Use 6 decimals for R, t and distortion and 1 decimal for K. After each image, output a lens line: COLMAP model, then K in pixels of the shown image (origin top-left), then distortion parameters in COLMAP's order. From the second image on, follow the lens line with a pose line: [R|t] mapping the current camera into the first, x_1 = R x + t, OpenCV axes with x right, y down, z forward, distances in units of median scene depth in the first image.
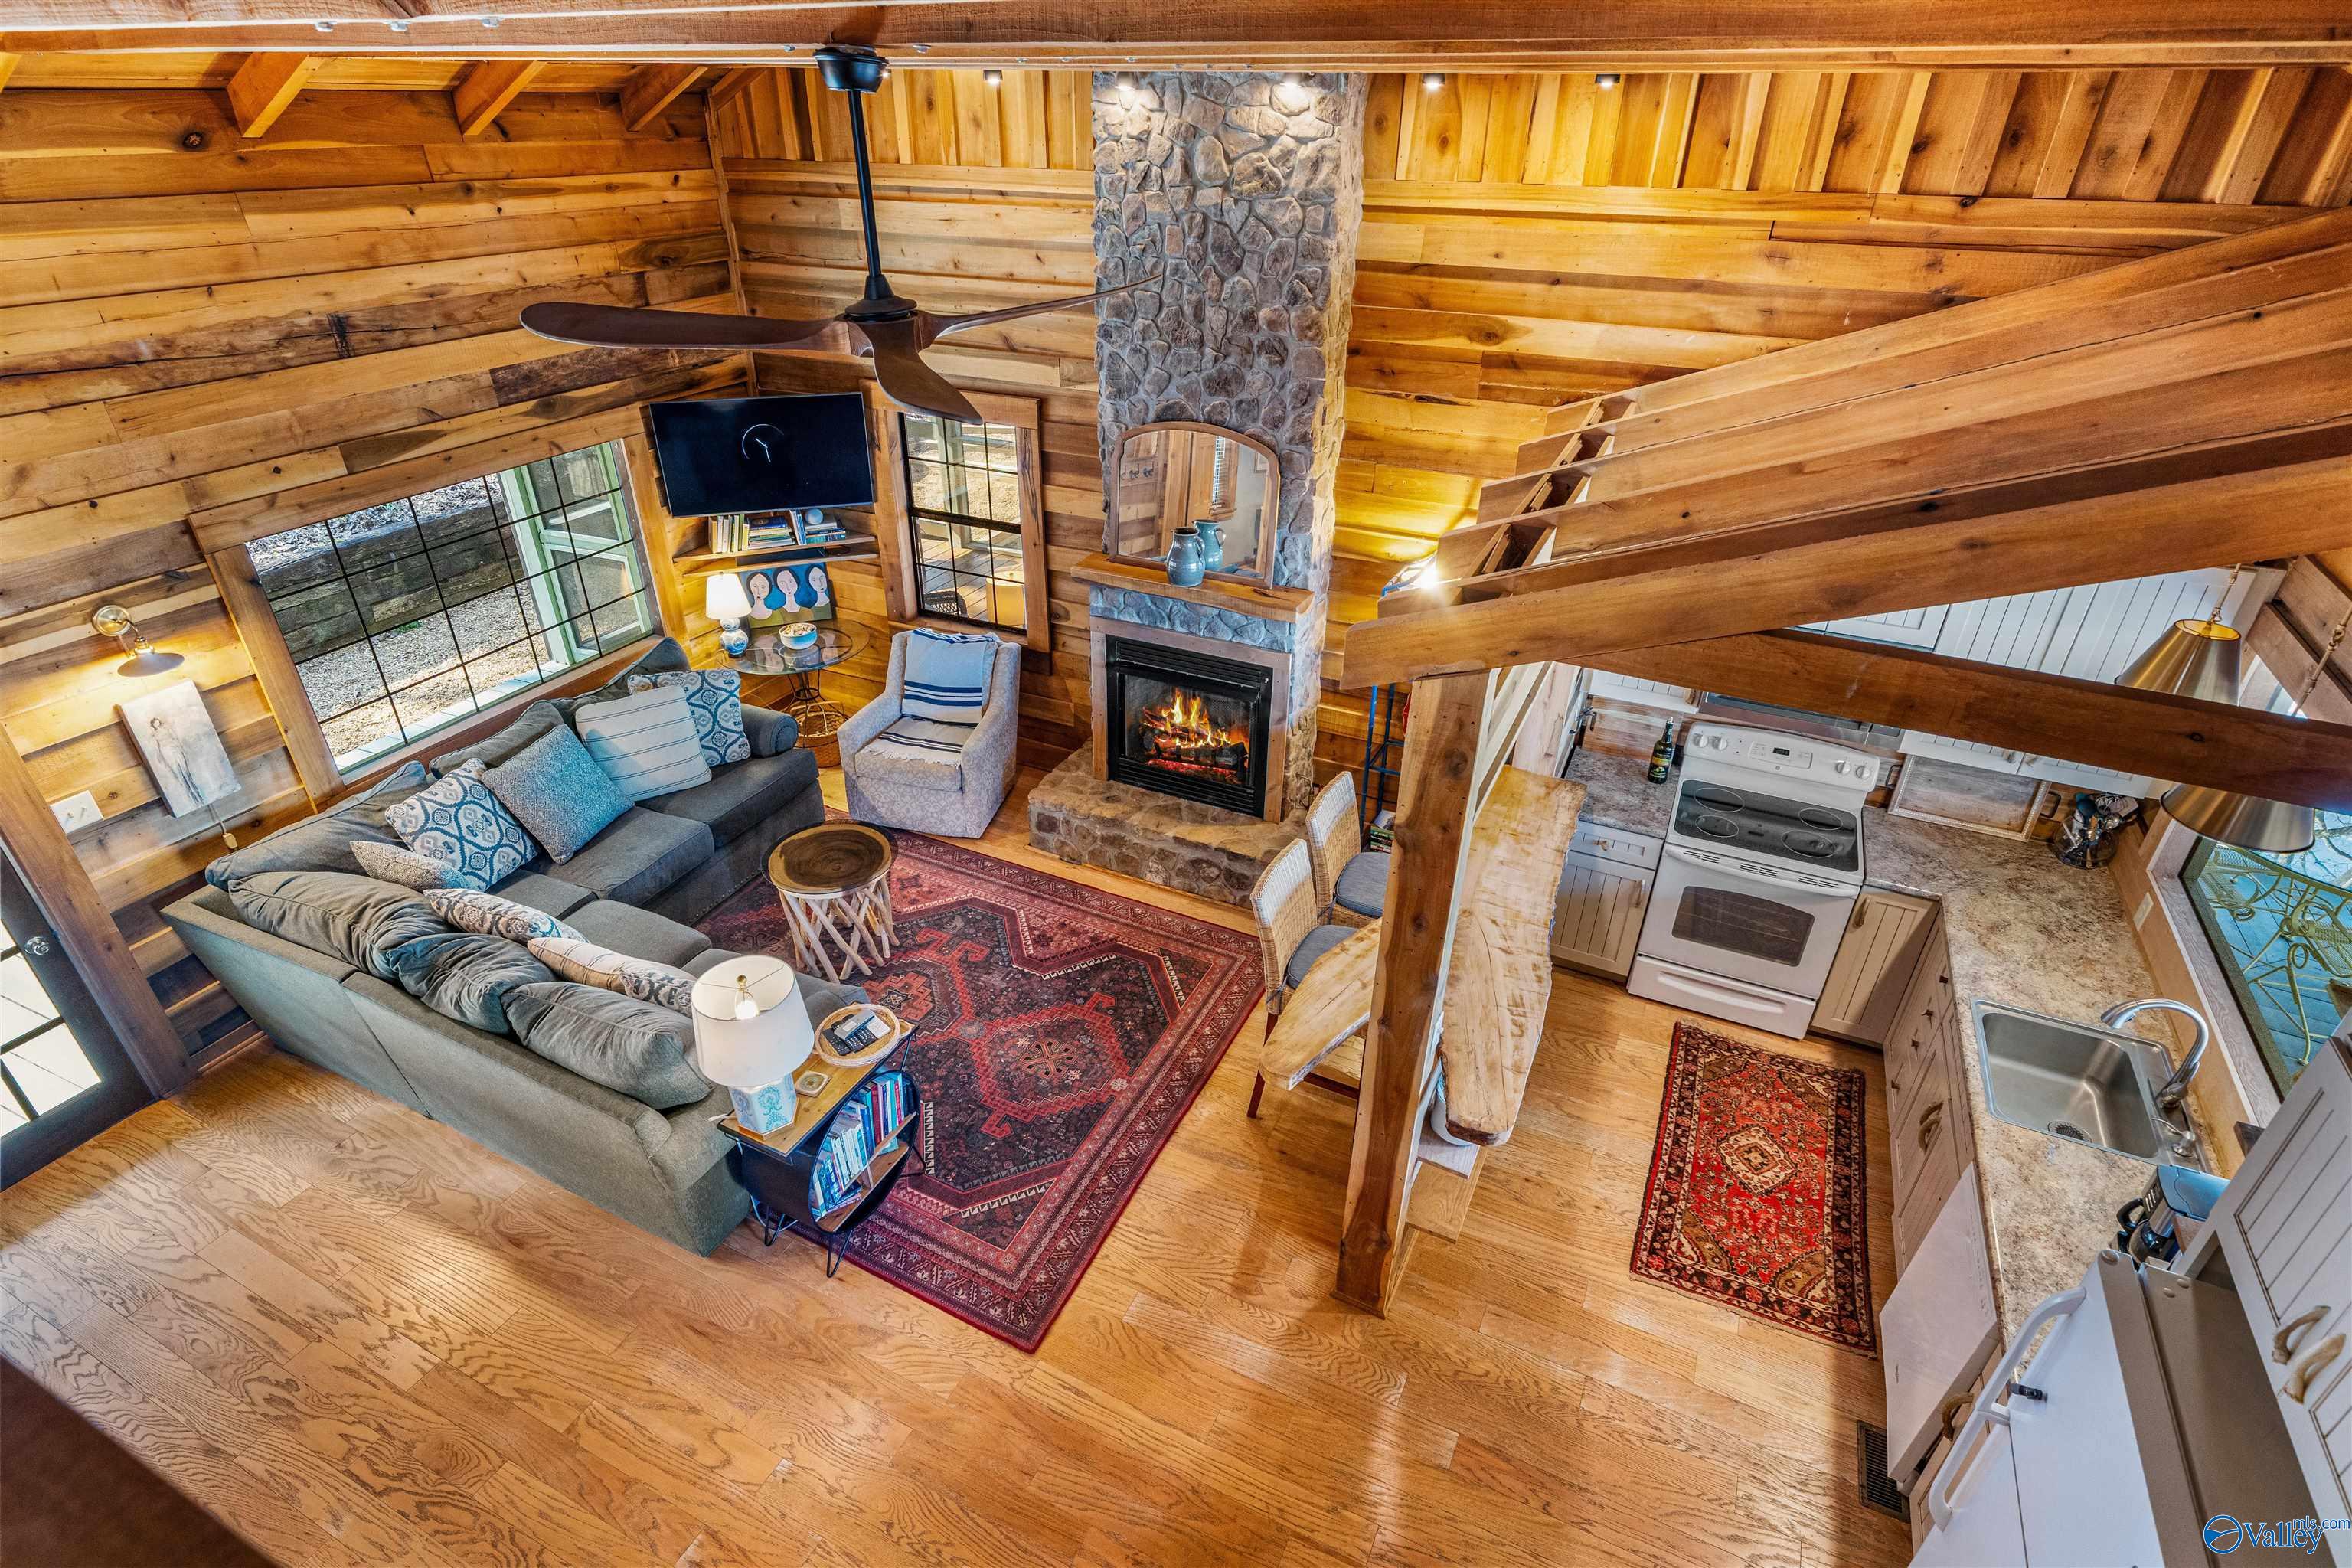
lens RADIAL K [[1166.5, 0, 1163.3], [0, 1166.5, 801.3], [0, 0, 1]] dist [0.003586, 0.003054]
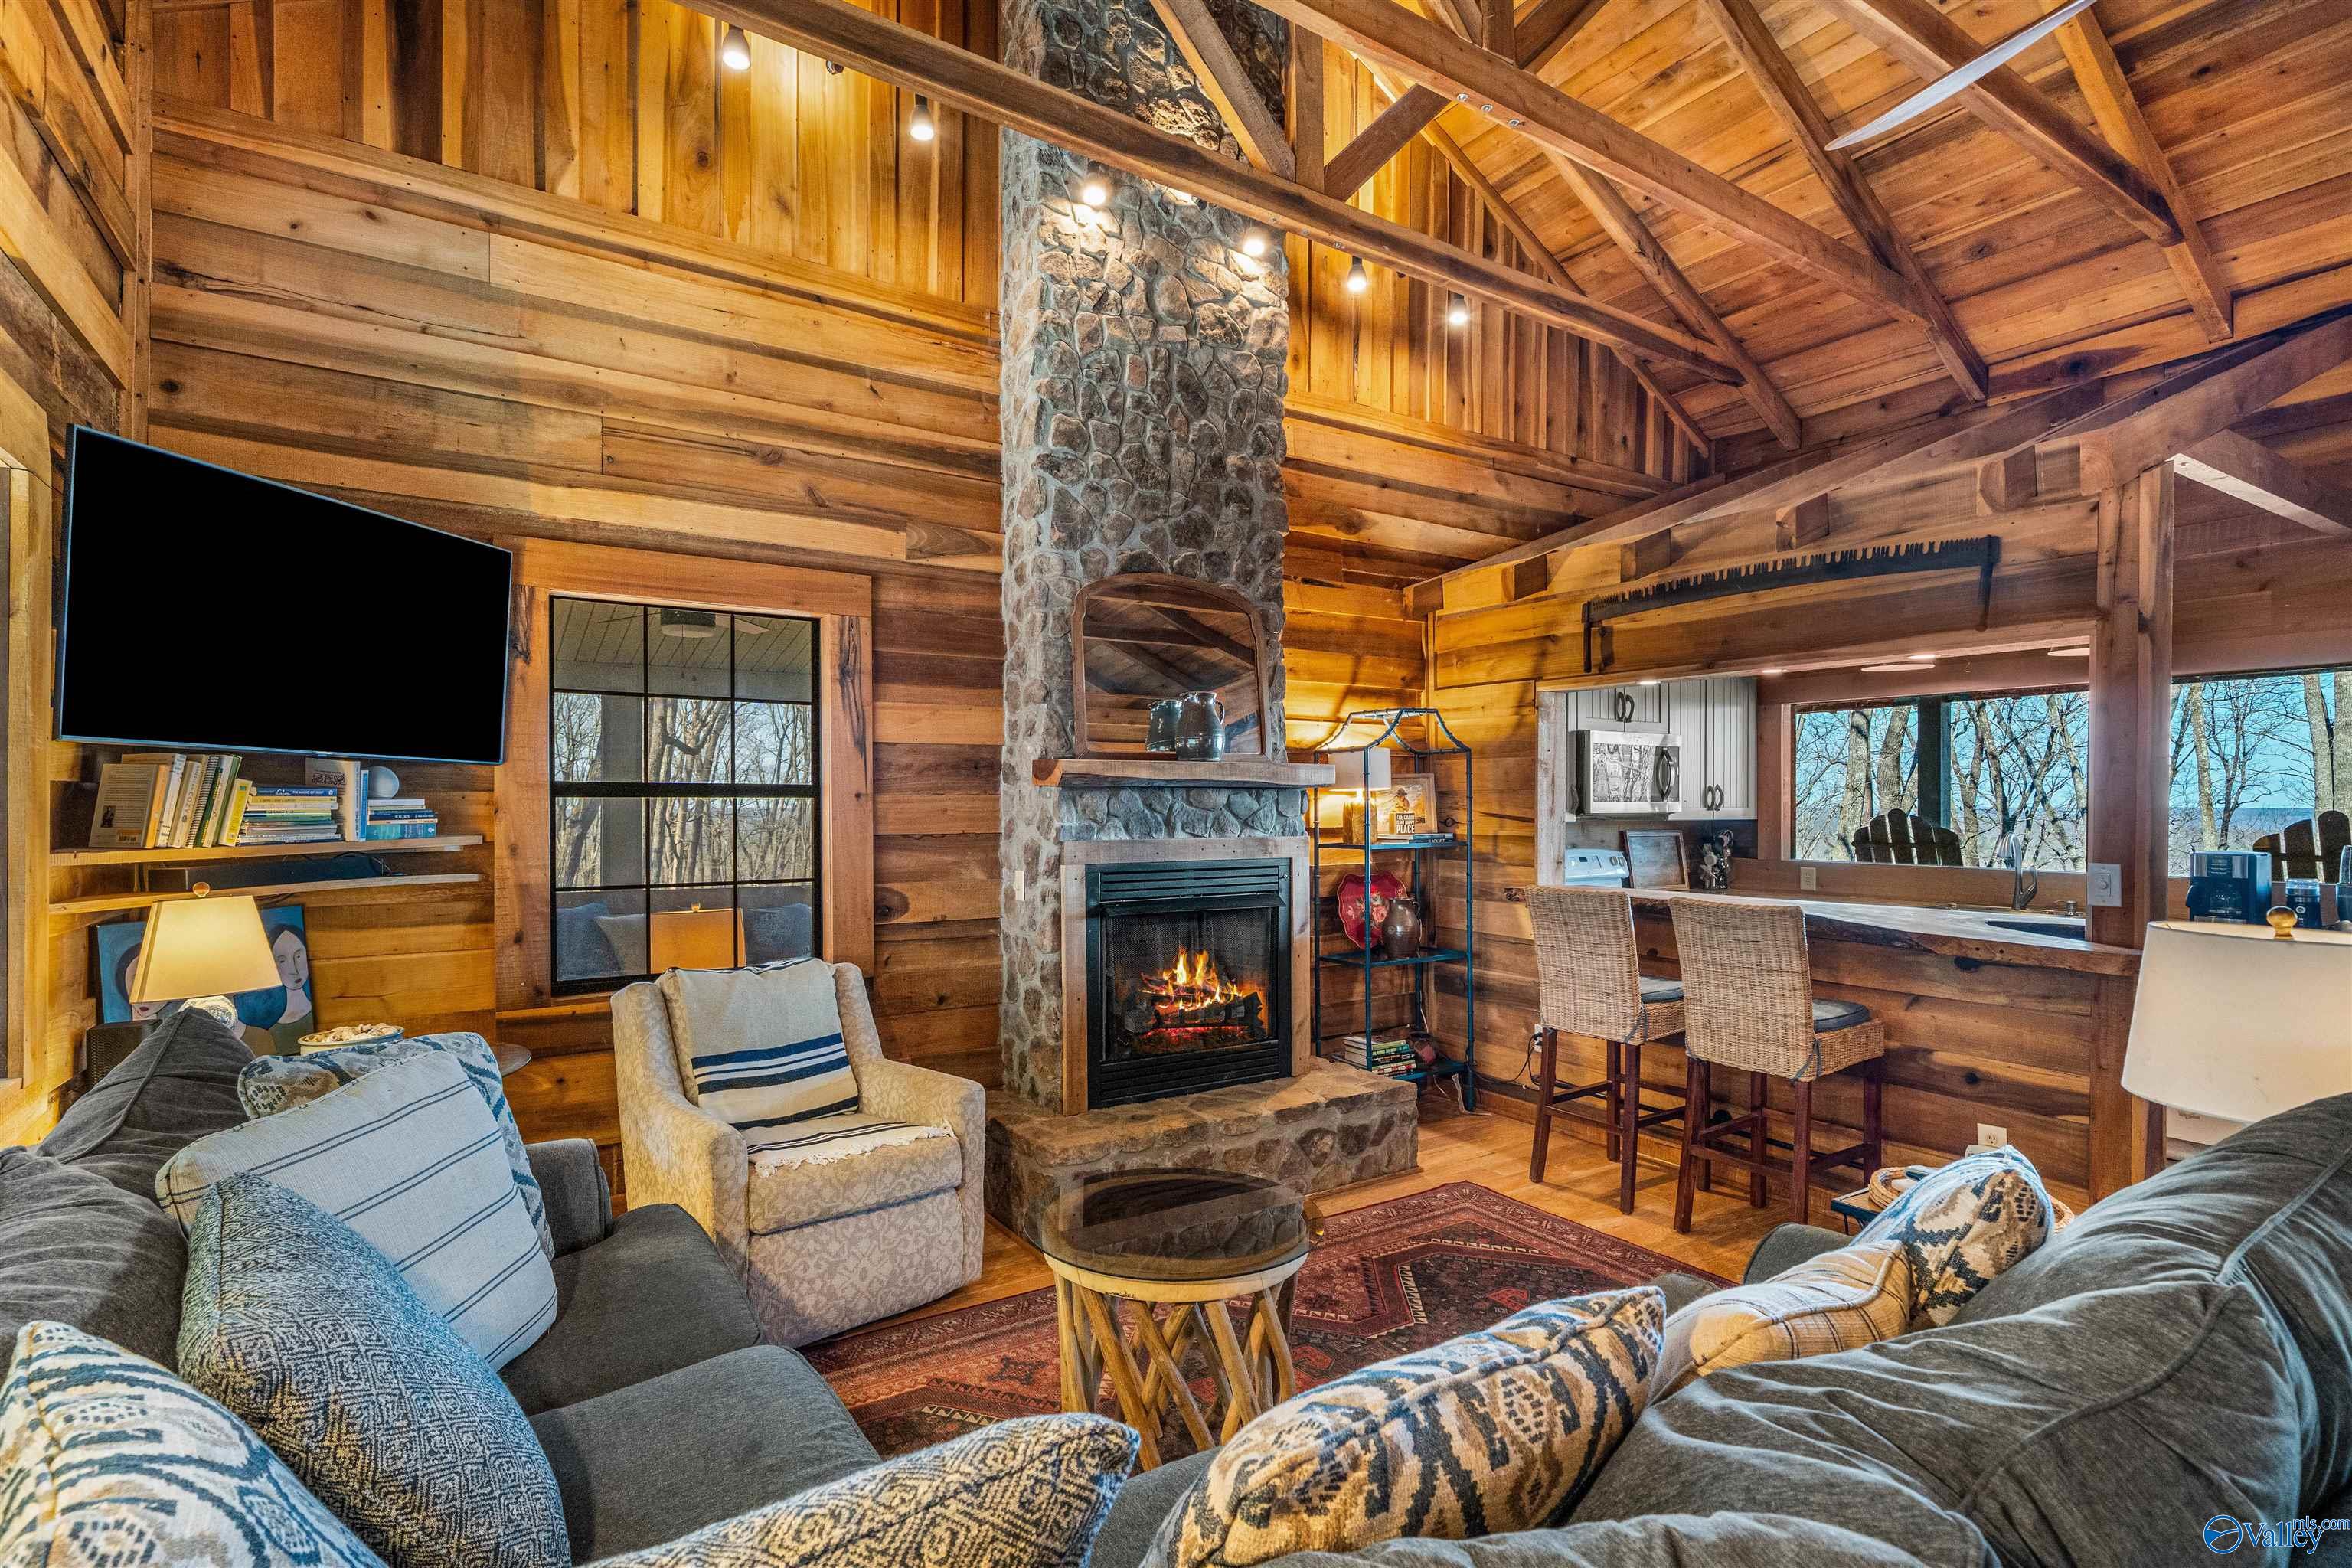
lens RADIAL K [[1140.4, 0, 1158.6], [0, 1140.4, 816.7], [0, 0, 1]] dist [-0.000966, 0.001816]
pose [[0.513154, -0.012511, 0.858206, -0.708150], [0.441505, 0.861309, -0.251436, 0.021661], [-0.736035, 0.507927, 0.447508, 0.777852]]
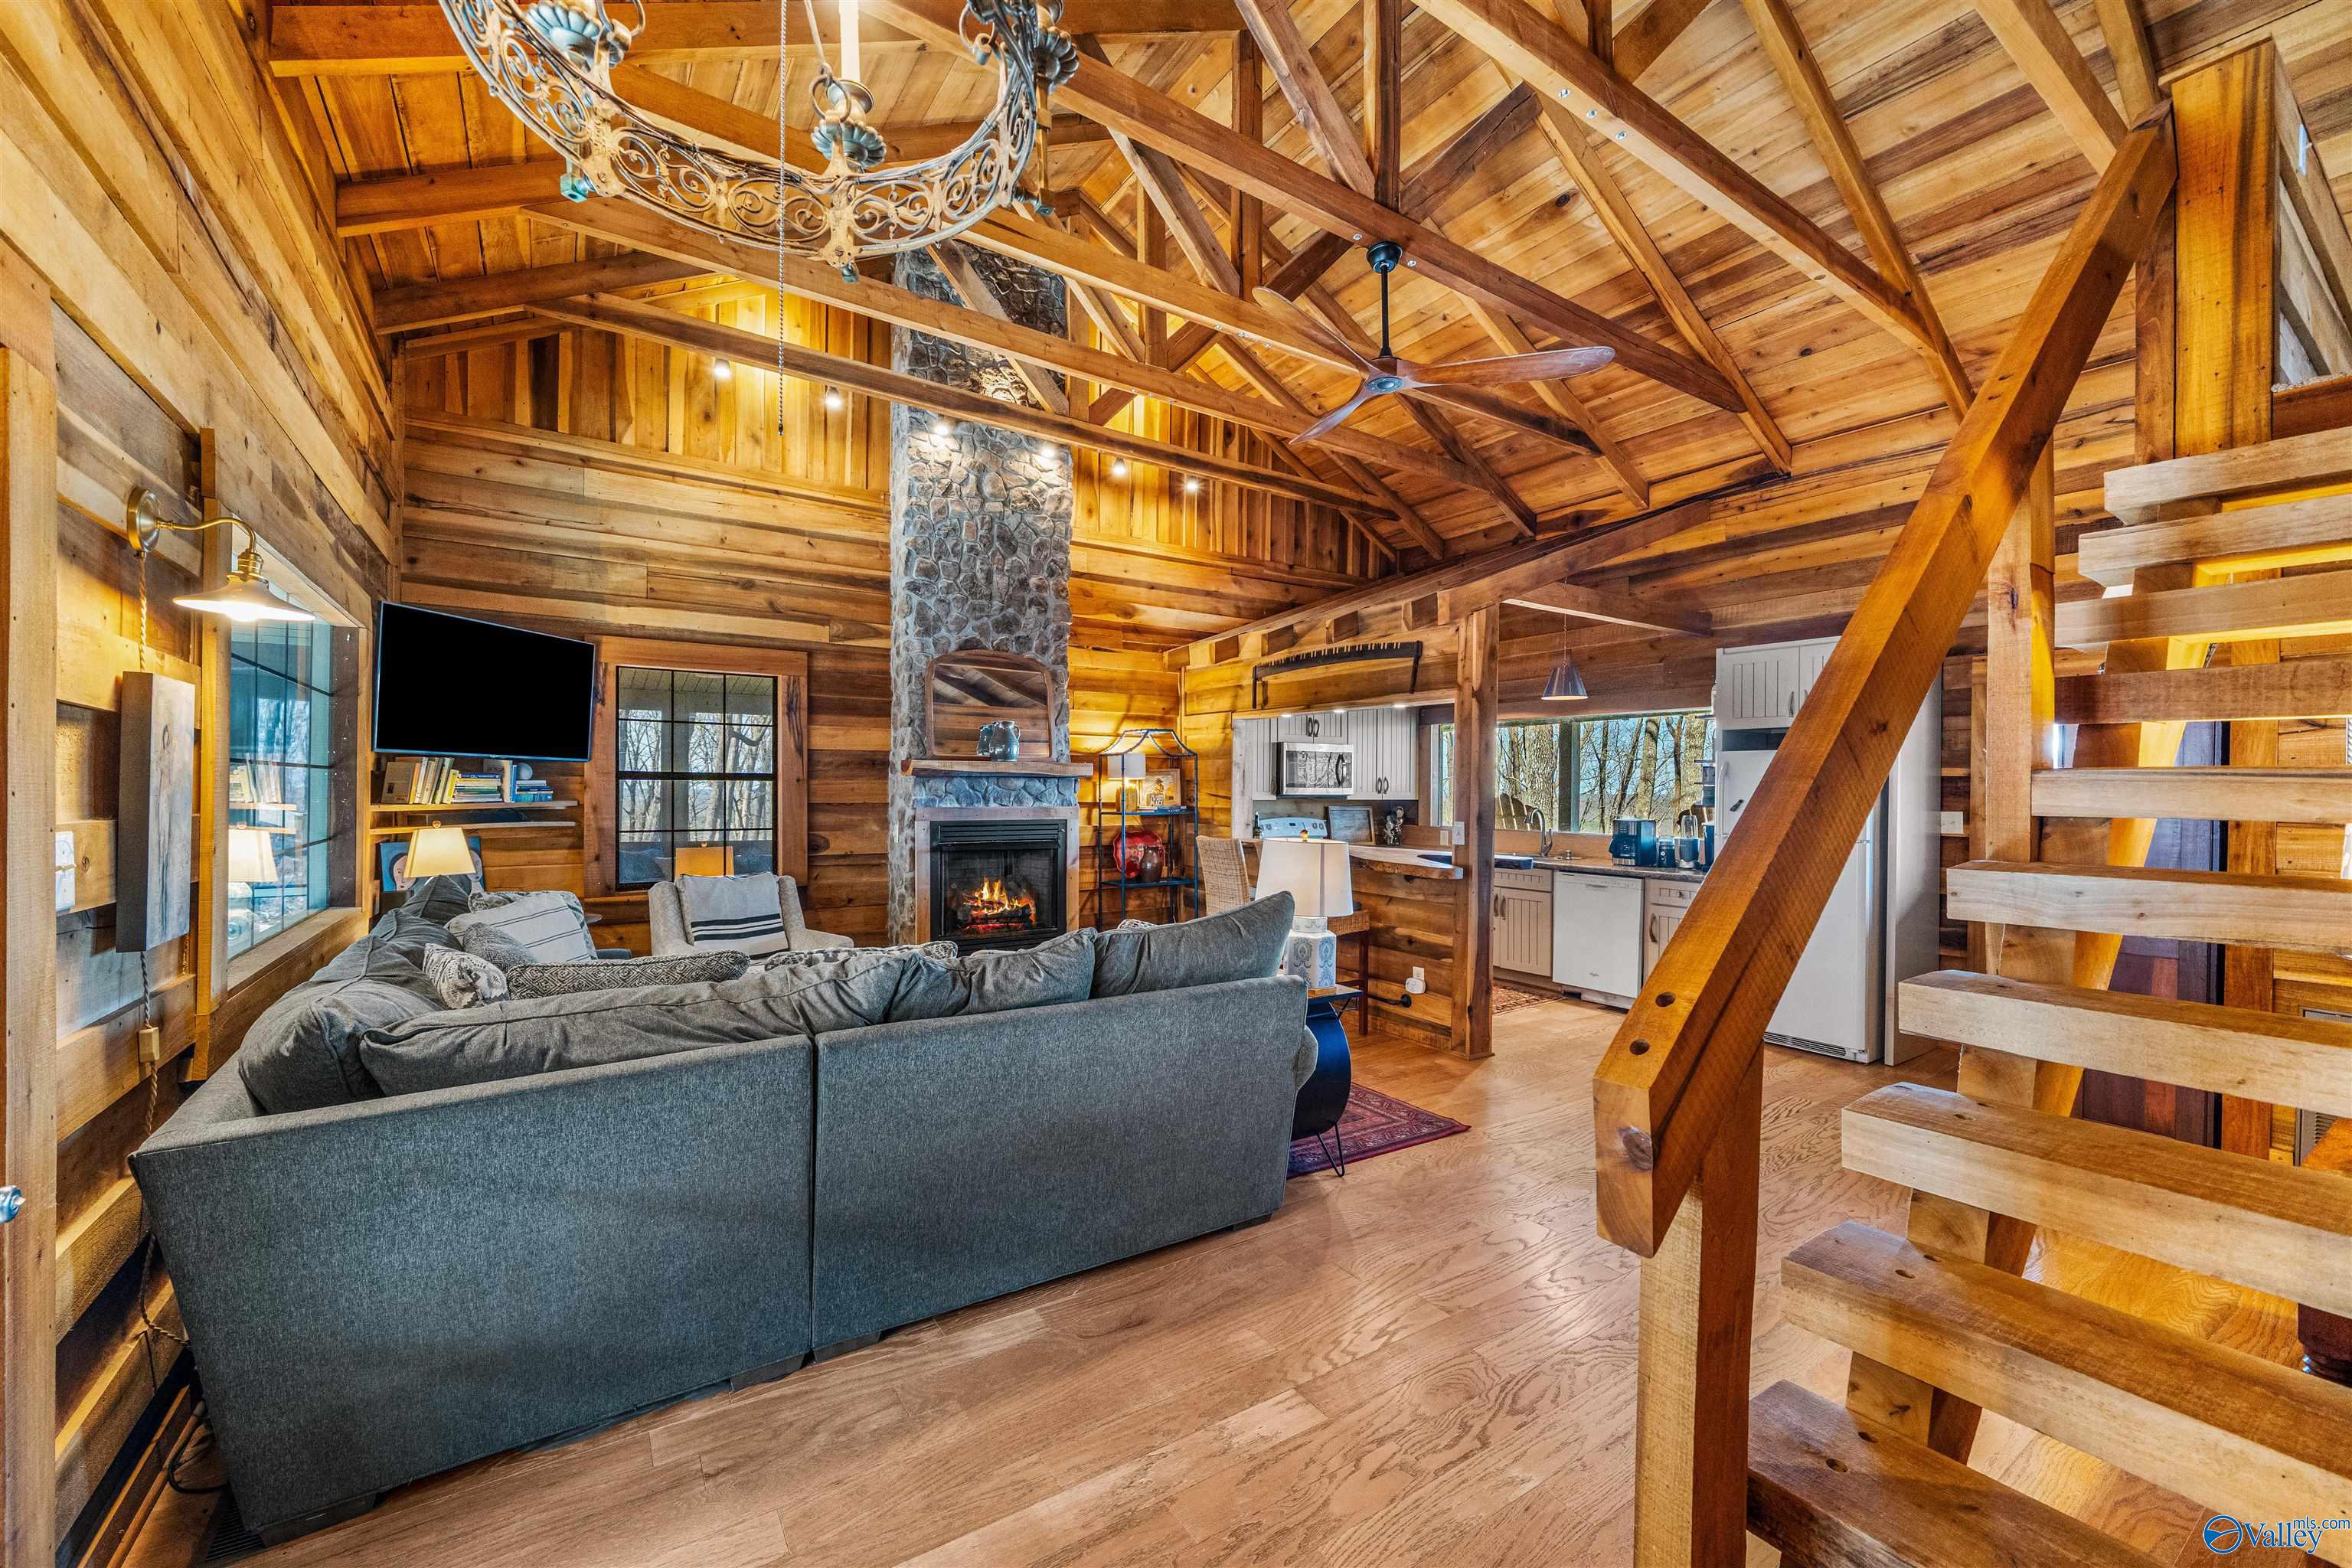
lens RADIAL K [[950.3, 0, 1165.2], [0, 950.3, 798.3], [0, 0, 1]] dist [-0.002511, 0.000849]
pose [[0.501108, -0.008473, 0.865343, -0.897281], [0.439083, 0.864168, -0.245805, 0.207152], [-0.745719, 0.503132, 0.436761, 0.468154]]
